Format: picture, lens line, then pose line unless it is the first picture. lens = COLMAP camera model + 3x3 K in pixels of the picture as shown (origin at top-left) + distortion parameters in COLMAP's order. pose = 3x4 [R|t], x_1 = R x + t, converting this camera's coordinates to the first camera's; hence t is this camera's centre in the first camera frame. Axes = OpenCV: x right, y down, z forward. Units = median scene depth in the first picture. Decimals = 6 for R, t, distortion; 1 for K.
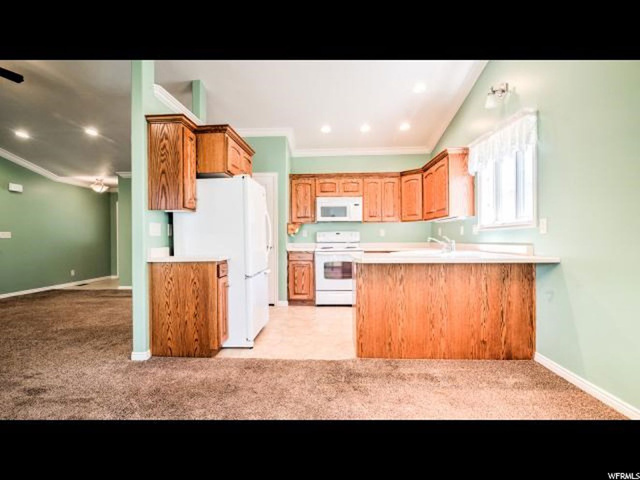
lens RADIAL K [[290.3, 0, 317.4], [0, 290.3, 239.9], [0, 0, 1]] dist [-0.013650, 0.000101]
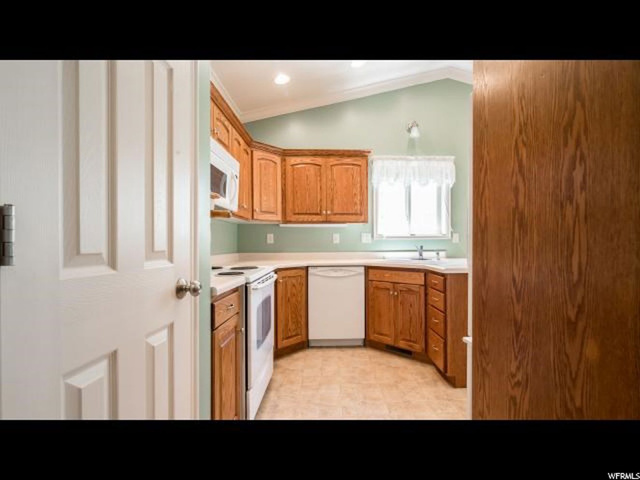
lens RADIAL K [[290.3, 0, 341.0], [0, 290.3, 249.2], [0, 0, 1]] dist [-0.013650, 0.000101]
pose [[-0.084430, 0.008213, 0.996396, -0.648279], [0.012816, 0.999892, -0.007156, 0.013681], [-0.996347, 0.012165, -0.084526, 1.603719]]
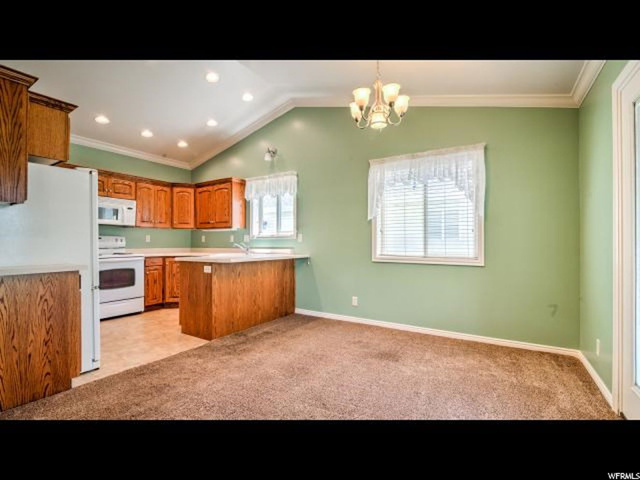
lens RADIAL K [[290.3, 0, 324.0], [0, 290.3, 242.0], [0, 0, 1]] dist [-0.013650, 0.000101]
pose [[0.475953, 0.013139, 0.879372, -0.711014], [-0.000184, 0.999890, -0.014840, 0.004151], [-0.879471, 0.006901, 0.475903, -0.015315]]
